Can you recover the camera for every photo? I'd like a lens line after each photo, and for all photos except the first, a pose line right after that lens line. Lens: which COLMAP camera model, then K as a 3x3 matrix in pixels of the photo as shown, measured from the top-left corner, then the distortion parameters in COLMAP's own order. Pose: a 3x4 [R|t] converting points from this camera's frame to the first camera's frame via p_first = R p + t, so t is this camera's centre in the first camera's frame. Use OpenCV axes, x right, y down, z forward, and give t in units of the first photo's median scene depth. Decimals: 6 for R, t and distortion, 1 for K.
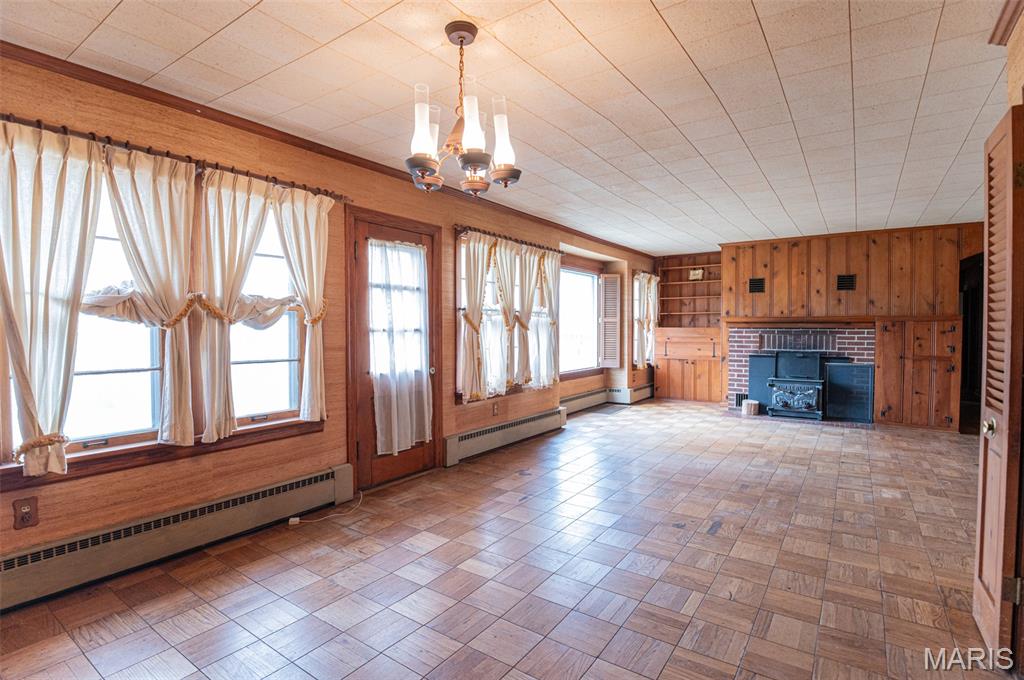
lens RADIAL K [[500.9, 0, 512.0], [0, 500.9, 340.0], [0, 0, 1]] dist [-0.013915, -0.009130]
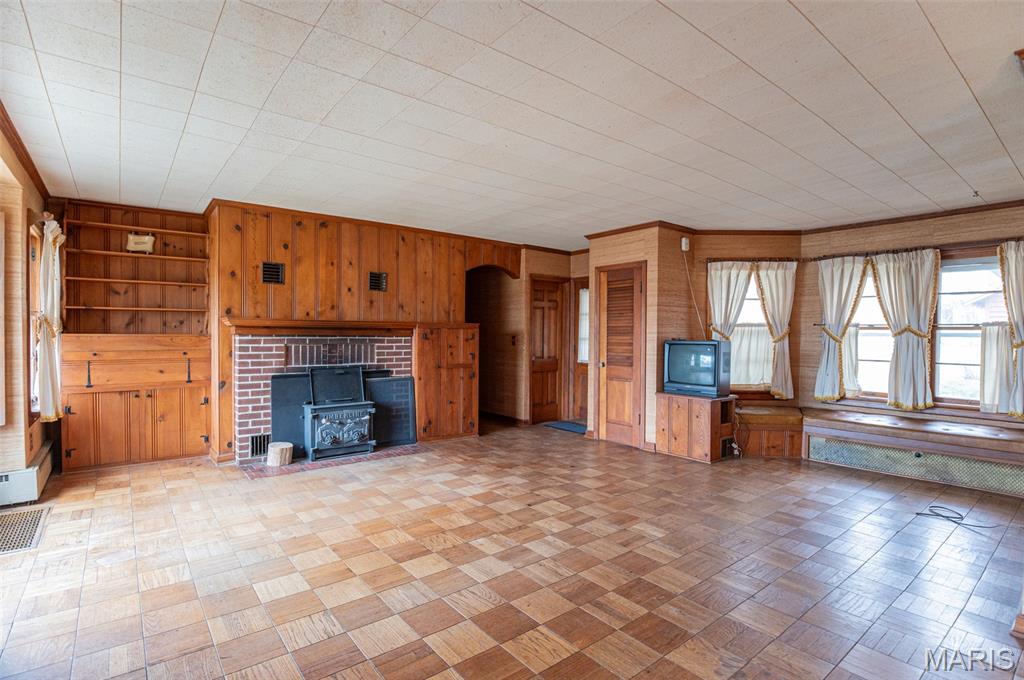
lens RADIAL K [[500.9, 0, 512.0], [0, 500.9, 340.0], [0, 0, 1]] dist [-0.013915, -0.009130]
pose [[0.288139, -0.010259, 0.957534, -0.076210], [0.016923, 0.999841, 0.005620, -0.017179], [-0.957439, 0.014585, 0.288266, 0.533274]]
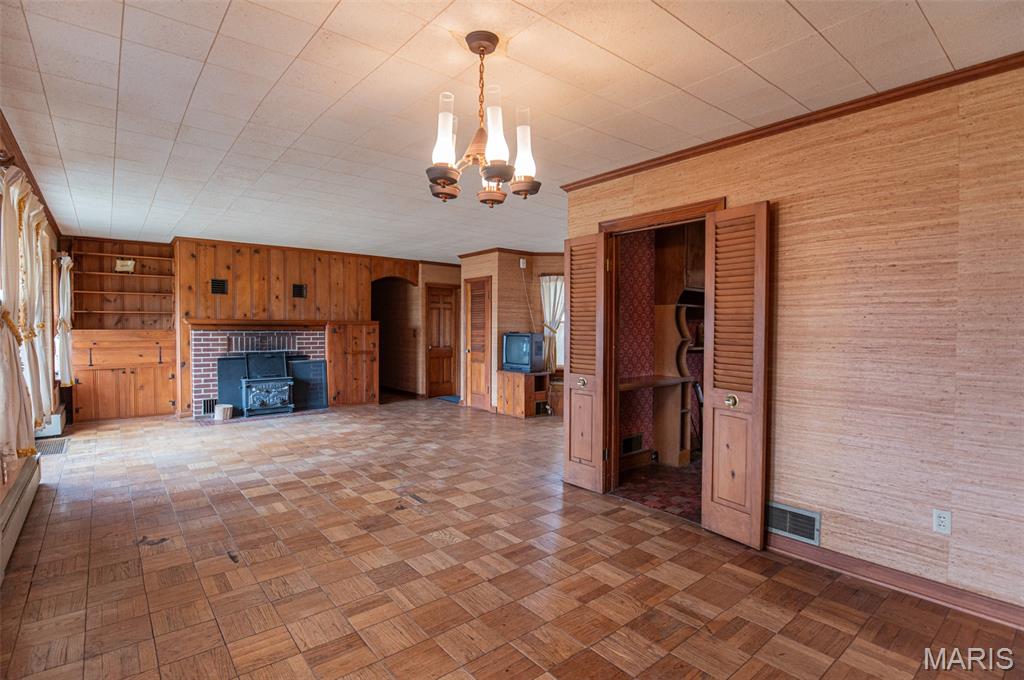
lens RADIAL K [[500.9, 0, 512.0], [0, 500.9, 340.0], [0, 0, 1]] dist [-0.013915, -0.009130]
pose [[0.271015, -0.022730, 0.962307, -0.316858], [0.019677, 0.999643, 0.018071, -0.012332], [-0.962374, 0.014038, 0.271365, 0.203928]]
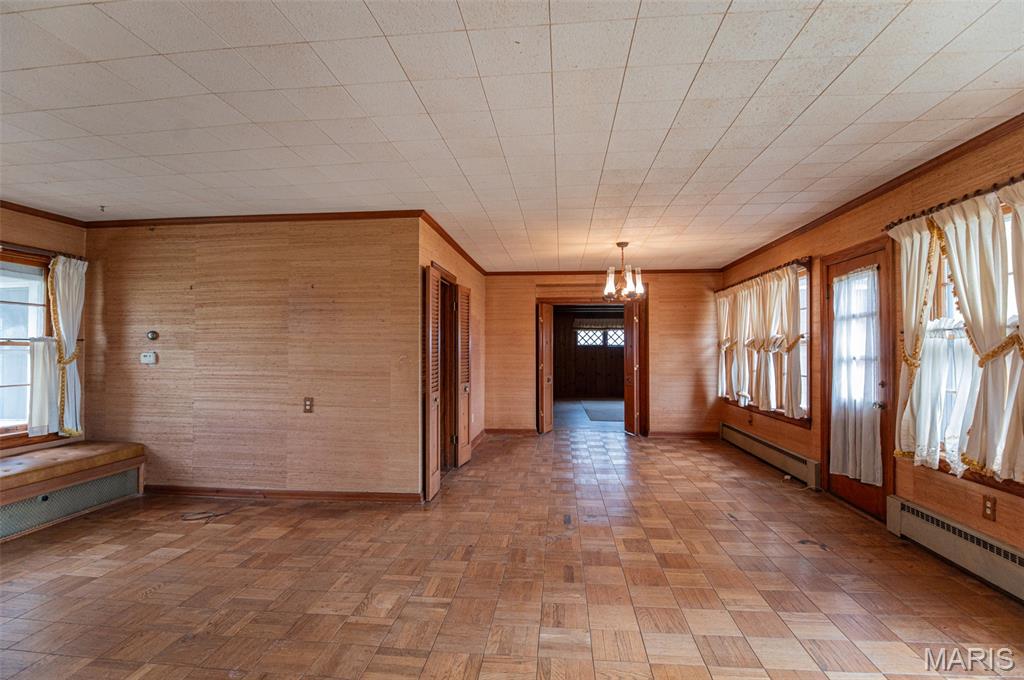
lens RADIAL K [[500.9, 0, 512.0], [0, 500.9, 340.0], [0, 0, 1]] dist [-0.013915, -0.009130]
pose [[-0.873656, -0.008805, -0.486464, 0.516929], [-0.010880, 0.999940, 0.001442, -0.030411], [0.486422, 0.006552, -0.873699, 0.918865]]
